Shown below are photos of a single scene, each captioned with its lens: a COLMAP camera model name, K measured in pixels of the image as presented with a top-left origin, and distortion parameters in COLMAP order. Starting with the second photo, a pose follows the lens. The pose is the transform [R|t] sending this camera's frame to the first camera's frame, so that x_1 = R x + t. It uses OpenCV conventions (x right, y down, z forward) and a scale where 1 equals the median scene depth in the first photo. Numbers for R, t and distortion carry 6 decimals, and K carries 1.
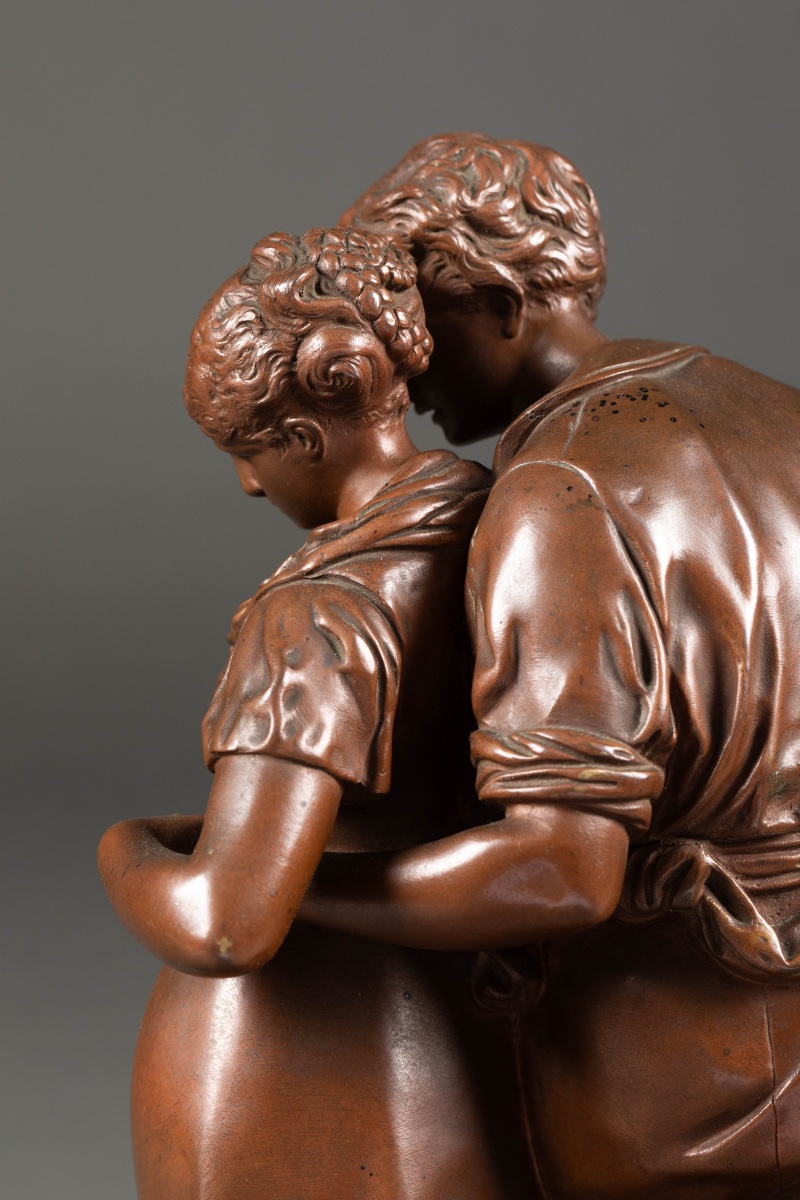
lens RADIAL K [[4365.2, 0, 347.5], [0, 4365.2, 599.0], [0, 0, 1]] dist [0.097944, 2.788171]
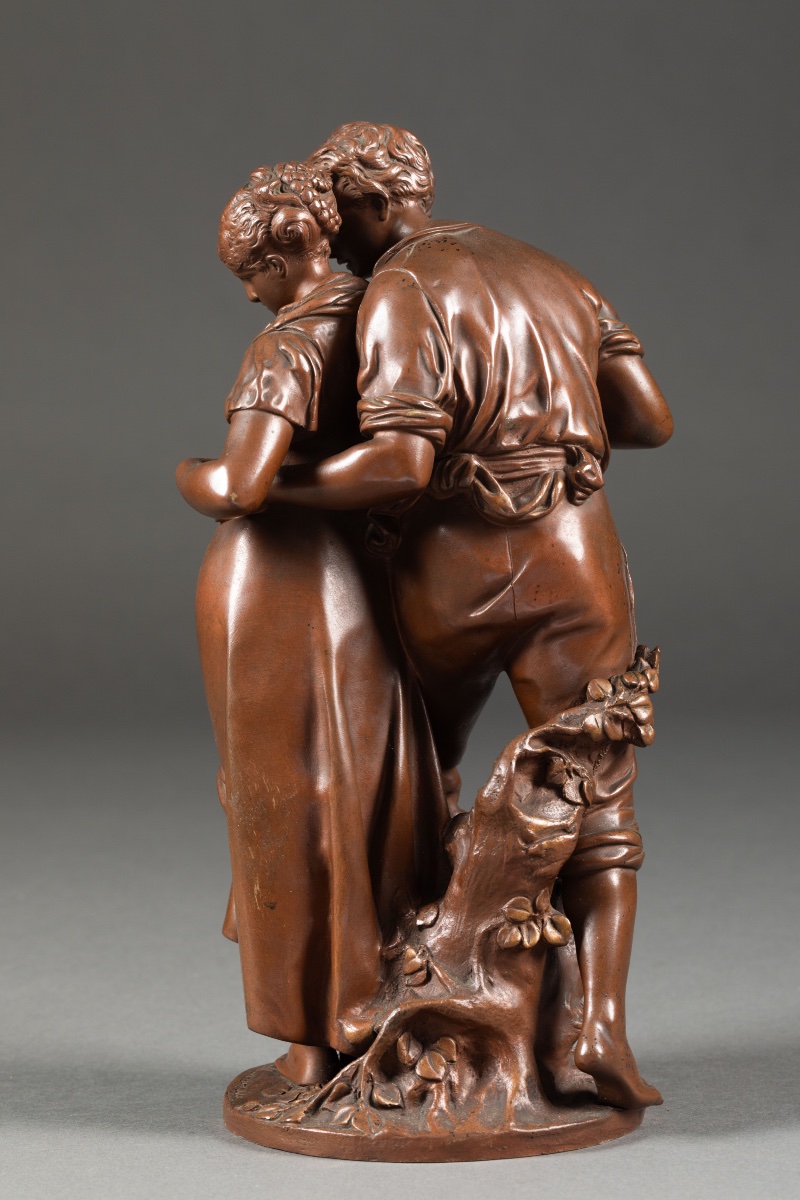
lens RADIAL K [[4365.2, 0, 347.5], [0, 4365.2, 599.0], [0, 0, 1]] dist [0.097944, 2.788171]
pose [[0.998588, -0.016585, -0.050471, 0.123255], [0.011971, 0.995835, -0.090384, 0.301699], [0.051759, 0.089653, 0.994627, -0.993867]]
